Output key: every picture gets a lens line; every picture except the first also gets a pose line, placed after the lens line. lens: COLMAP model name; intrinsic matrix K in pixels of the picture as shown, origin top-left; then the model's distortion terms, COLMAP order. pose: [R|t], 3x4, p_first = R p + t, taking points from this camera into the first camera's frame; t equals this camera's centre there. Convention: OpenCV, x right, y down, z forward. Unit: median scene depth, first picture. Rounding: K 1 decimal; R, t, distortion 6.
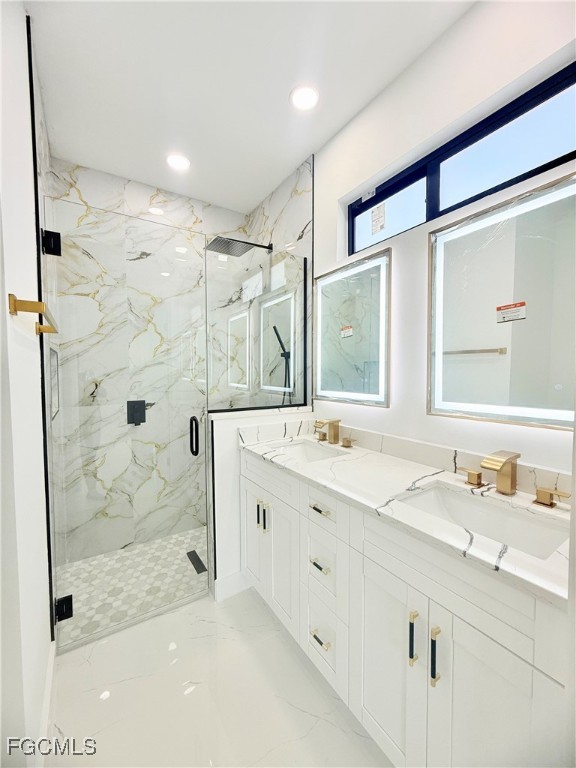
lens RADIAL K [[306.8, 0, 288.5], [0, 306.8, 386.0], [0, 0, 1]] dist [0.000301, 0.000818]
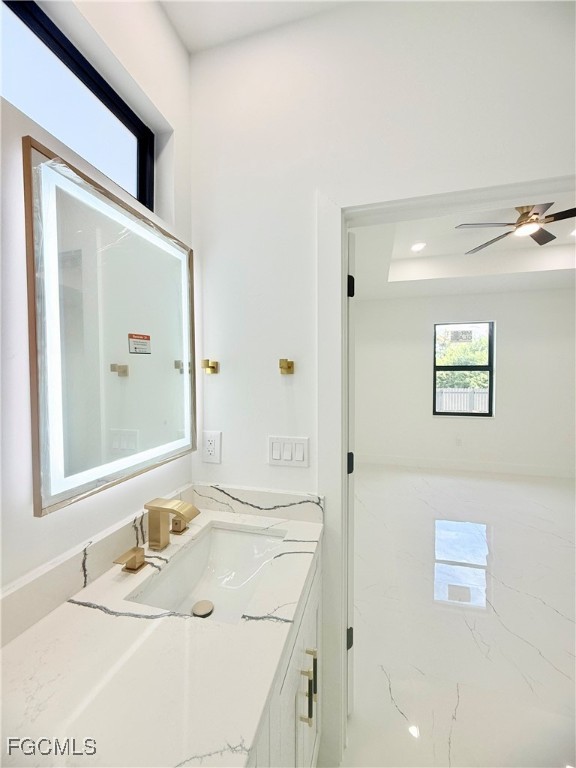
lens RADIAL K [[306.8, 0, 291.4], [0, 306.8, 380.5], [0, 0, 1]] dist [0.000301, 0.000818]
pose [[-0.667928, -0.009154, 0.744169, -0.111420], [0.030810, 0.998727, 0.039938, -0.084622], [-0.743588, 0.049603, -0.666796, 0.677026]]
